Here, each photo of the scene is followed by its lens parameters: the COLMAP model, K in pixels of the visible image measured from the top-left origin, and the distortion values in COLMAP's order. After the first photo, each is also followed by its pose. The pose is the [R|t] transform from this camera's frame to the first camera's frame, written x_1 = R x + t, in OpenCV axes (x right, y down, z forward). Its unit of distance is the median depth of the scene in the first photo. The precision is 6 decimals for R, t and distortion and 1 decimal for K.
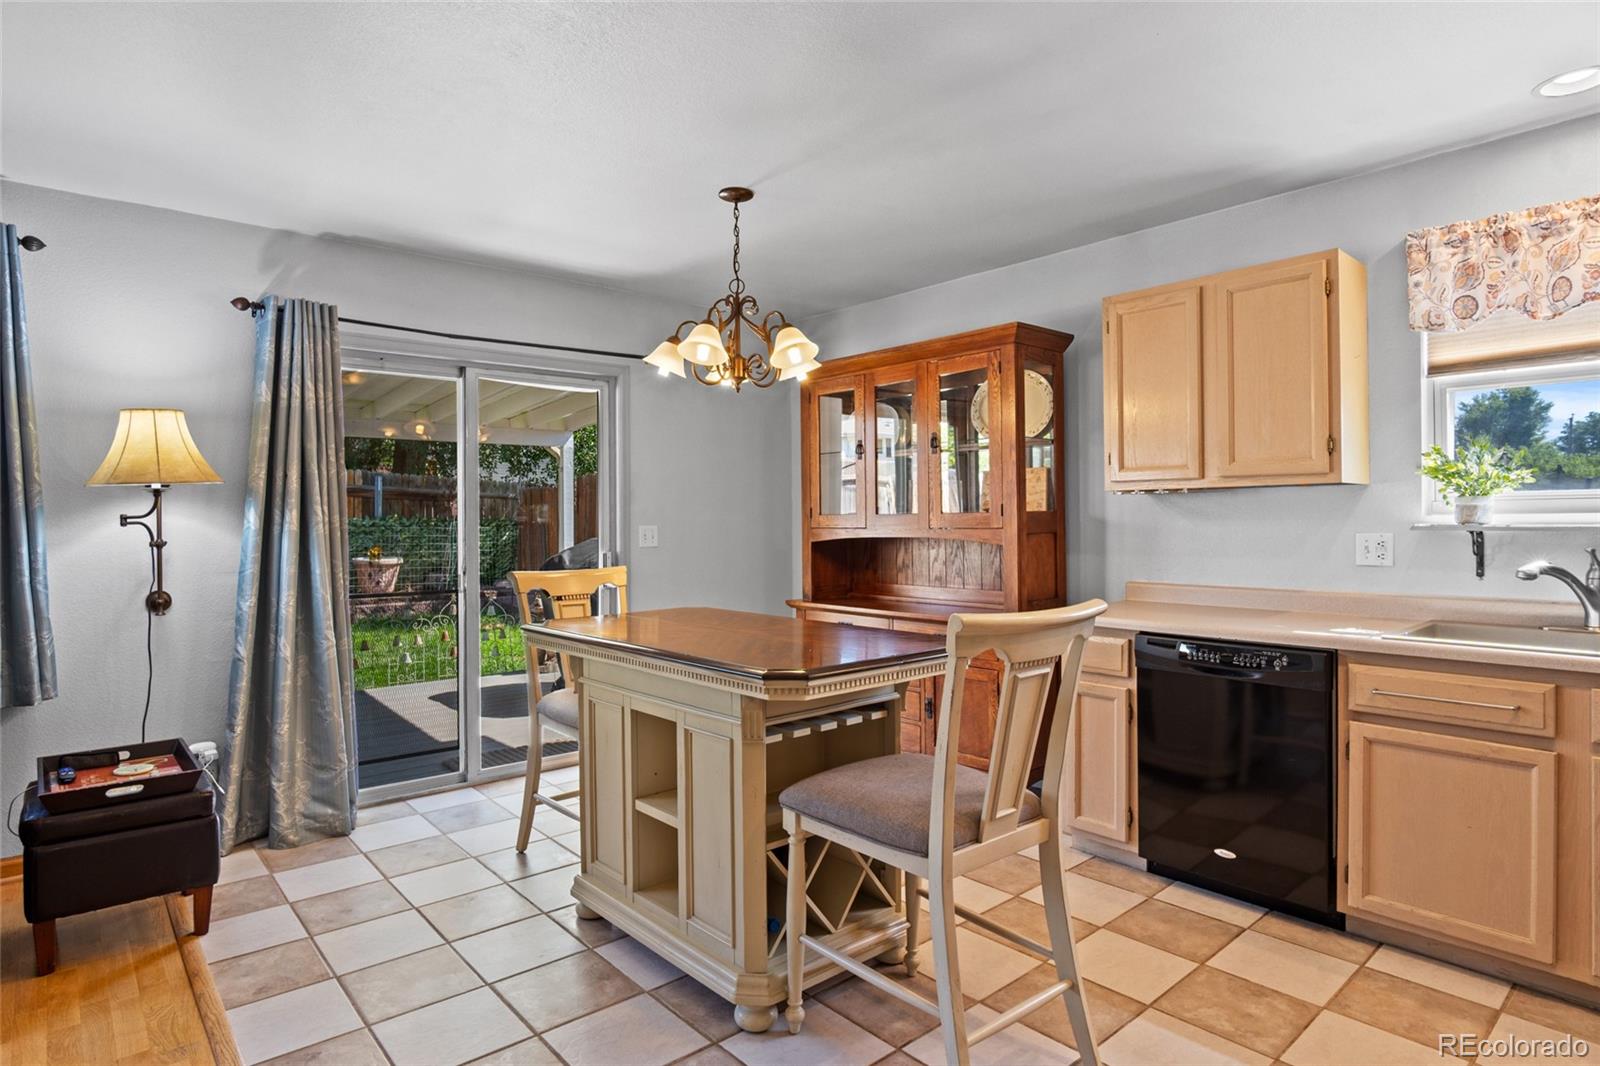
lens RADIAL K [[872.8, 0, 791.9], [0, 872.8, 520.1], [0, 0, 1]] dist [-0.033214, 0.007880]
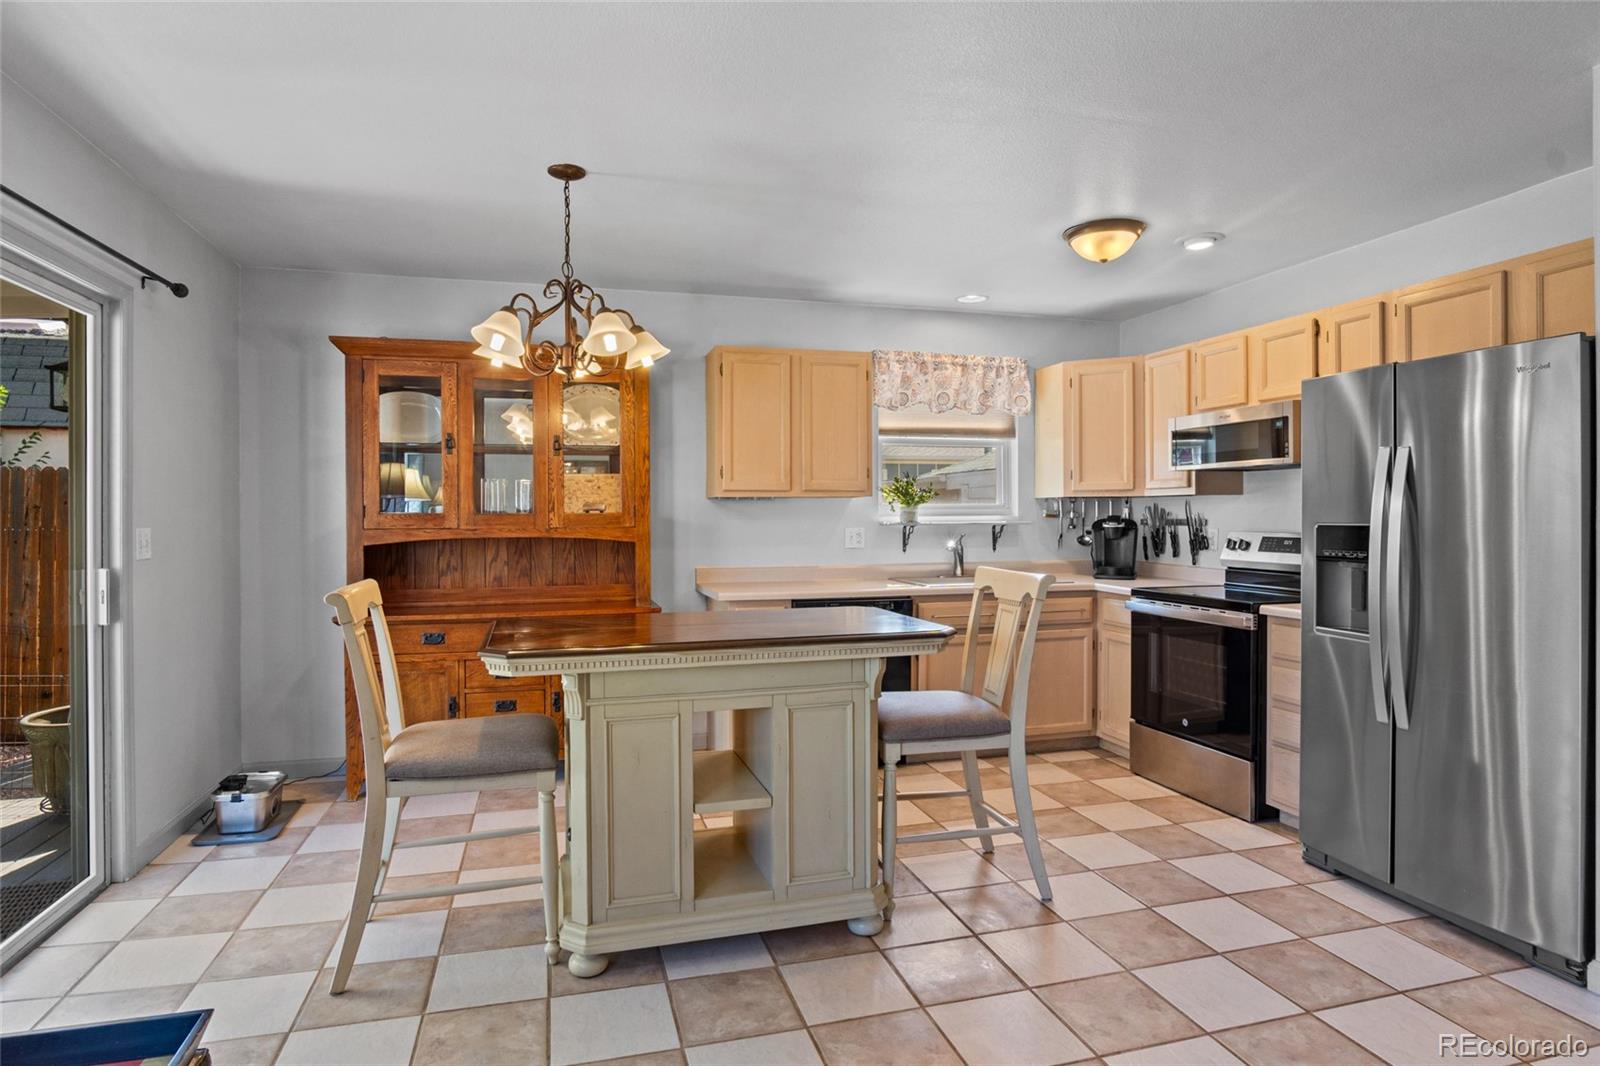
lens RADIAL K [[869.6, 0, 792.2], [0, 869.6, 520.8], [0, 0, 1]] dist [-0.028852, 0.002691]
pose [[0.424507, -0.000049, 0.905425, -0.868448], [0.001558, 0.999999, -0.000677, 0.002527], [-0.905423, 0.001698, 0.424506, 0.416414]]
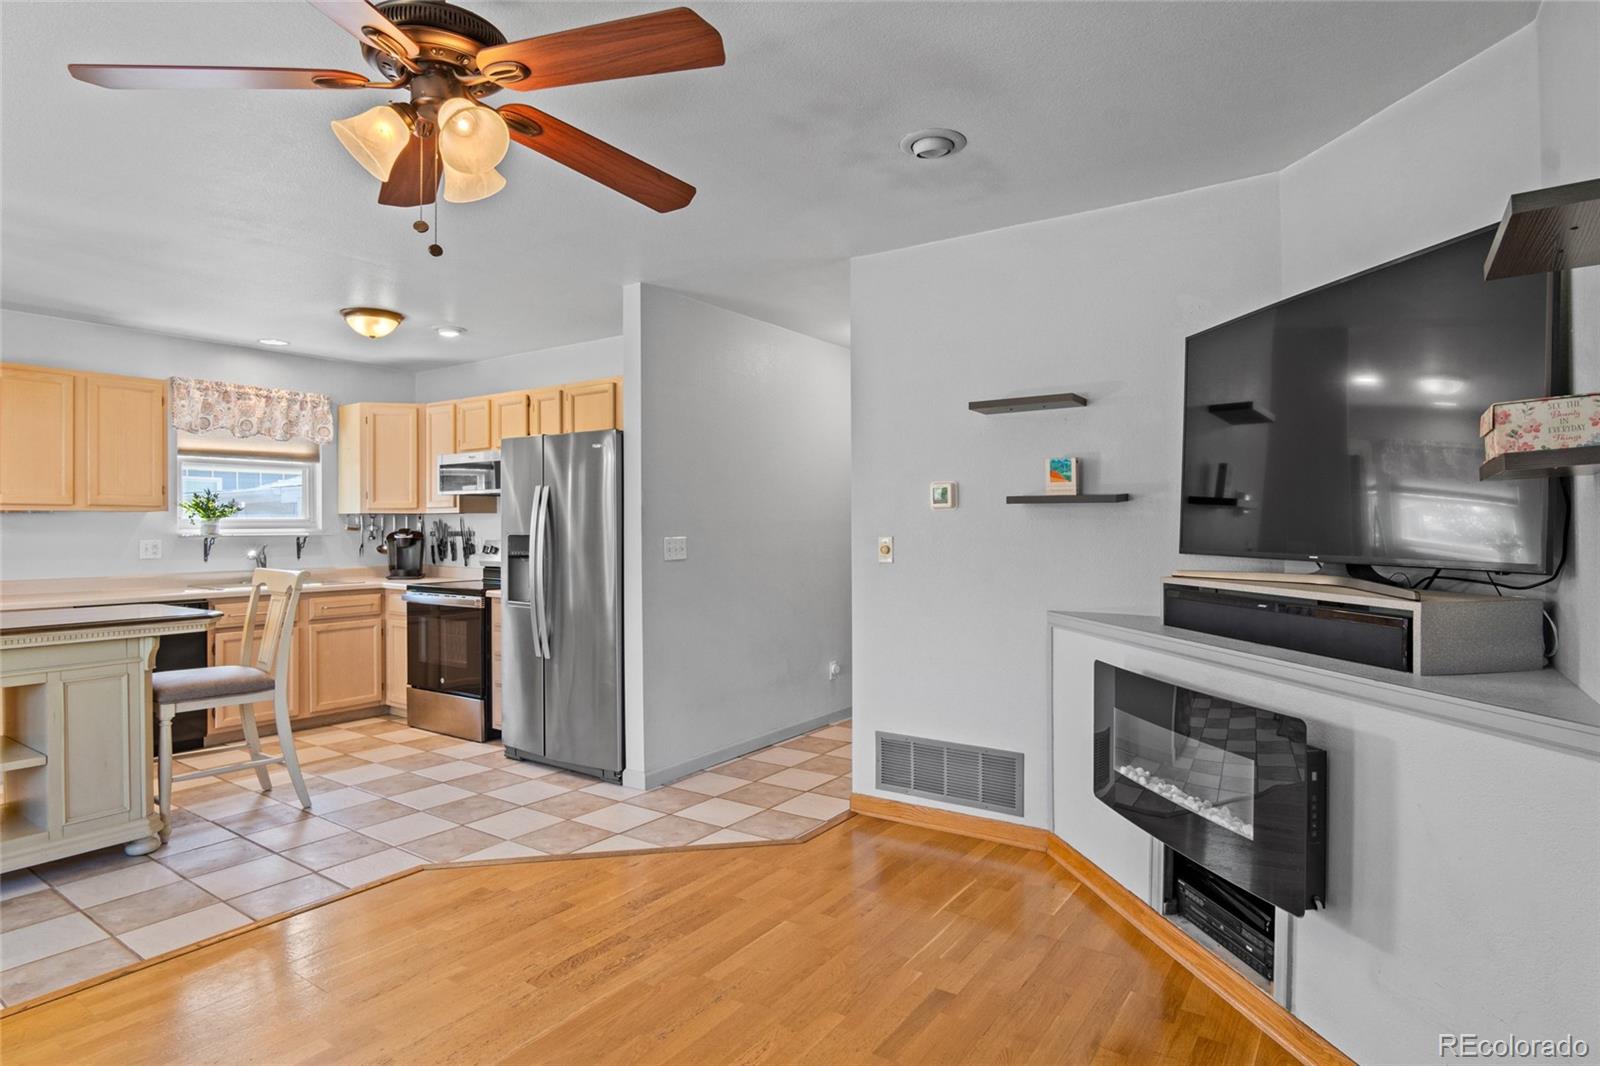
lens RADIAL K [[861.0, 0, 796.3], [0, 861.0, 528.2], [0, 0, 1]] dist [-0.039701, 0.011661]
pose [[-0.254544, 0.006360, 0.967040, -1.325418], [0.005765, 0.999971, -0.005059, 0.007114], [-0.967044, 0.004288, -0.254573, 0.173439]]
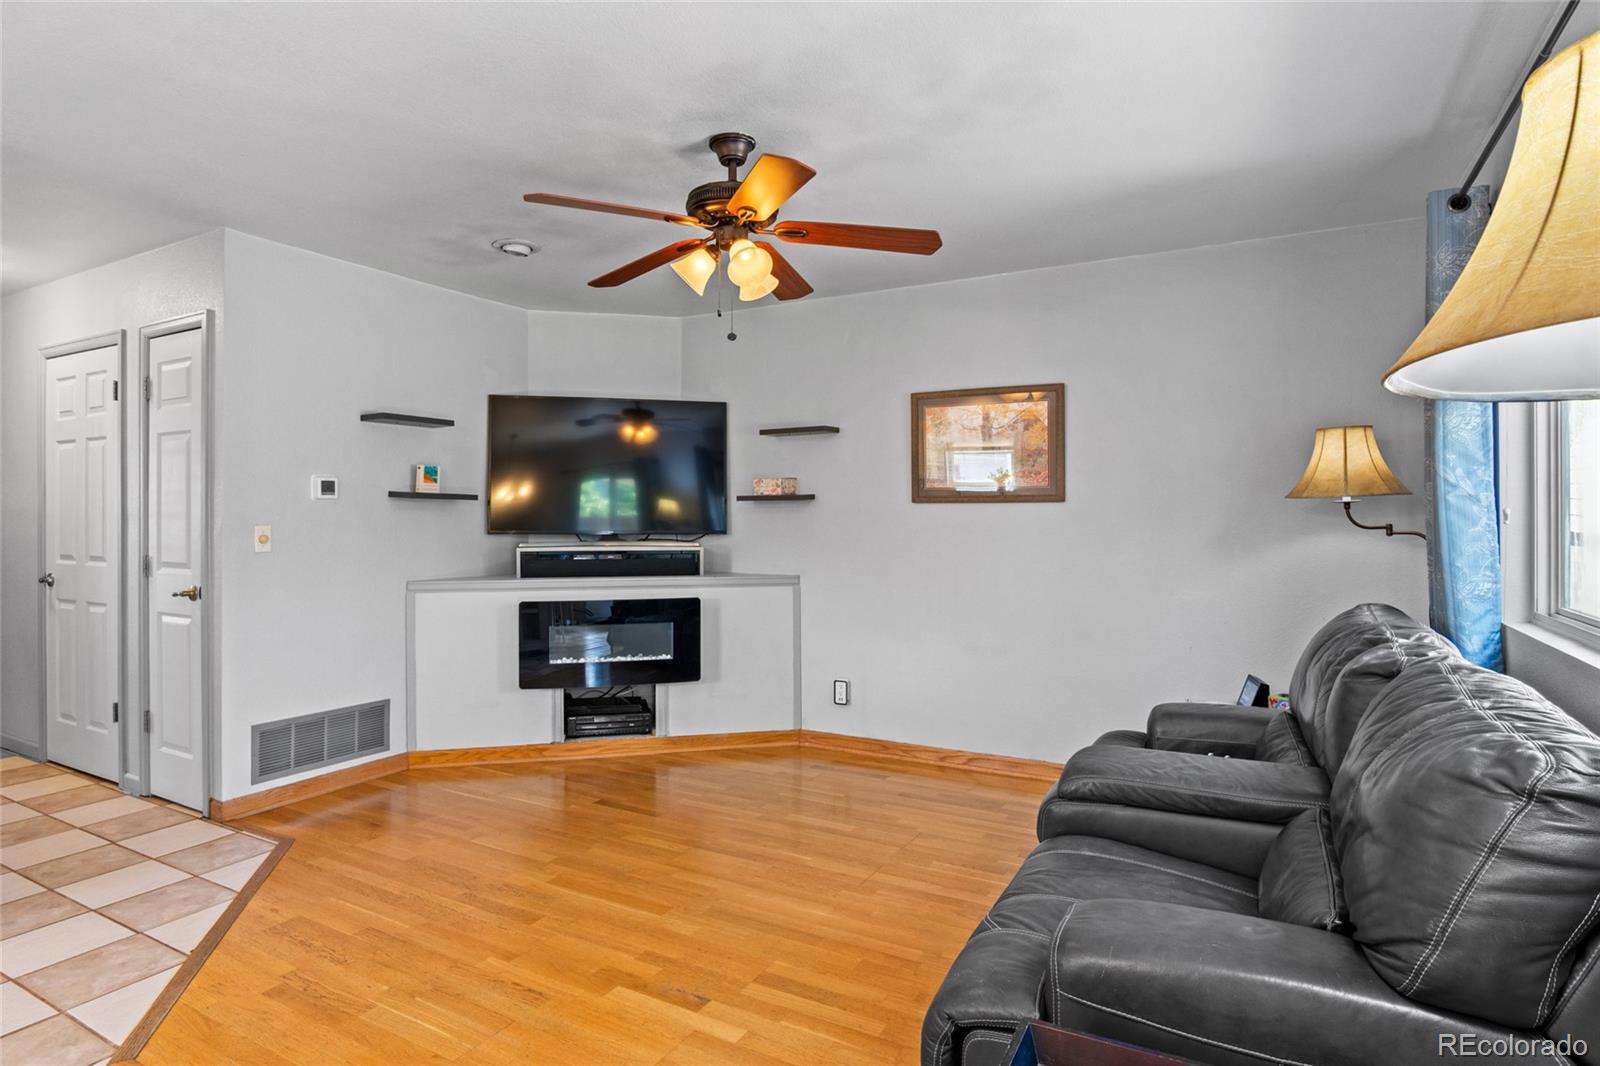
lens RADIAL K [[861.0, 0, 796.3], [0, 861.0, 528.2], [0, 0, 1]] dist [-0.039701, 0.011661]
pose [[-0.936131, 0.006988, -0.351581, -0.427215], [0.001824, 0.999886, 0.015018, 0.000111], [0.351646, 0.013418, -0.936037, 1.154547]]
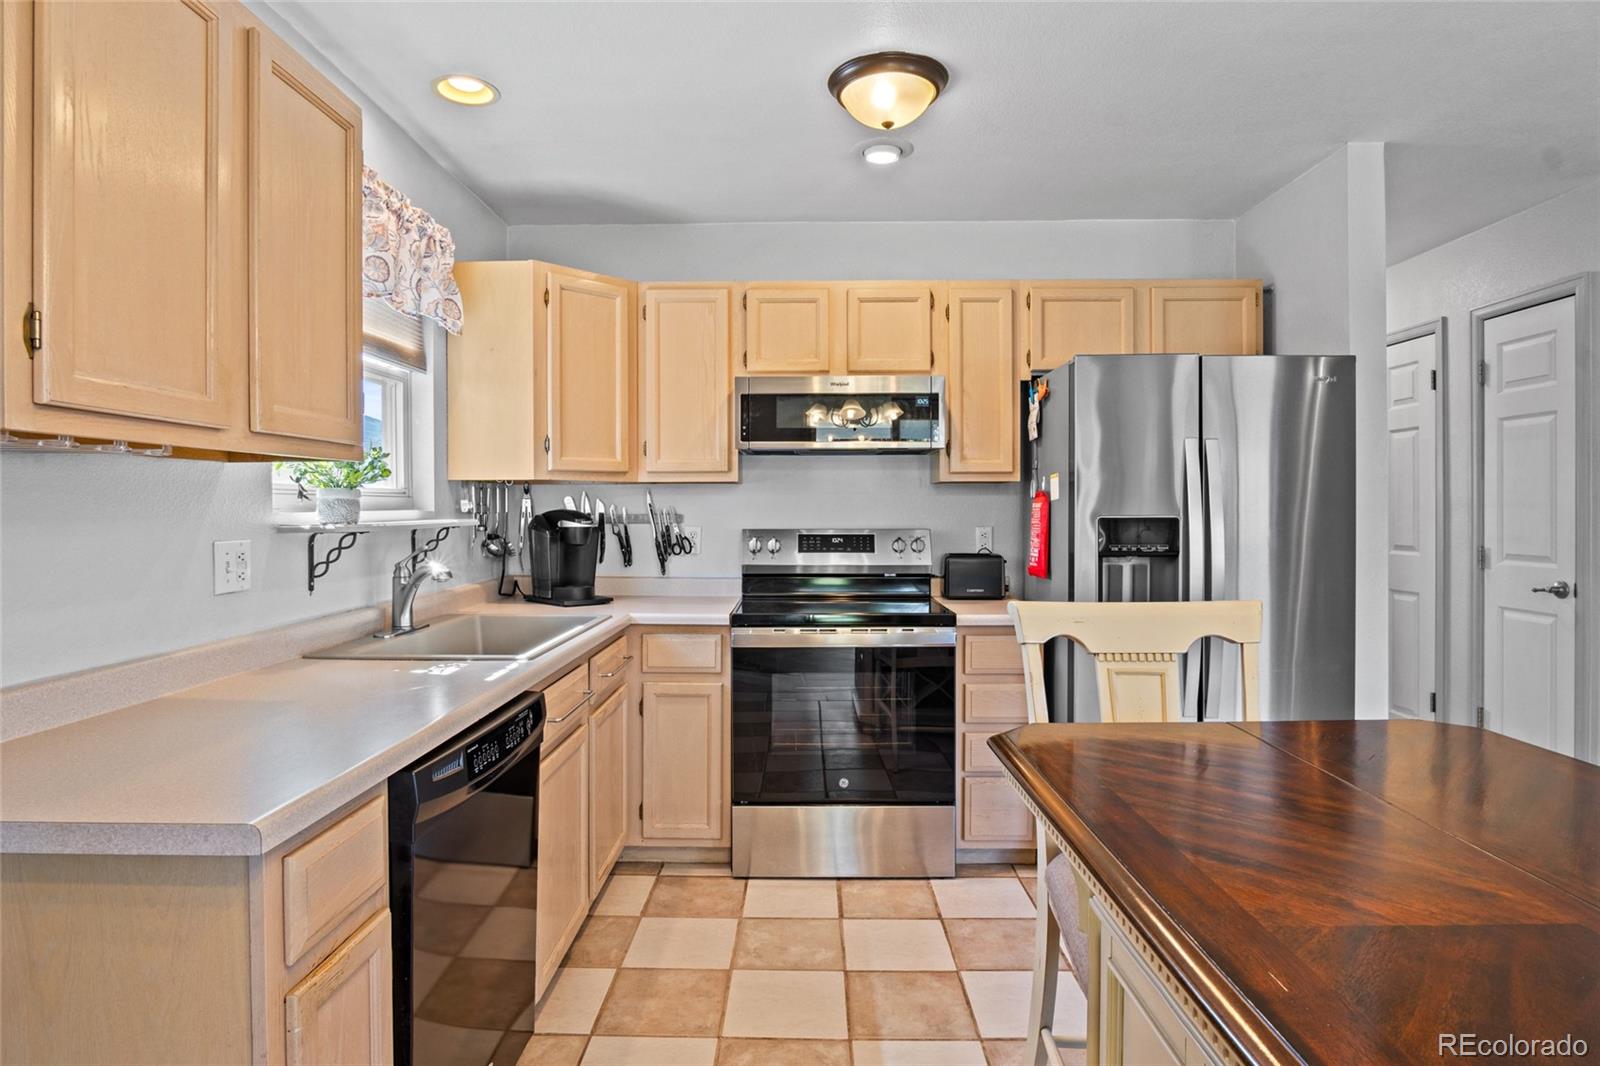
lens RADIAL K [[871.2, 0, 791.6], [0, 871.2, 513.8], [0, 0, 1]] dist [-0.032612, 0.008047]
pose [[-0.738967, 0.006539, 0.673710, -0.054277], [0.010583, 0.999942, 0.001902, -0.001649], [-0.673658, 0.008535, -0.738994, 1.205584]]
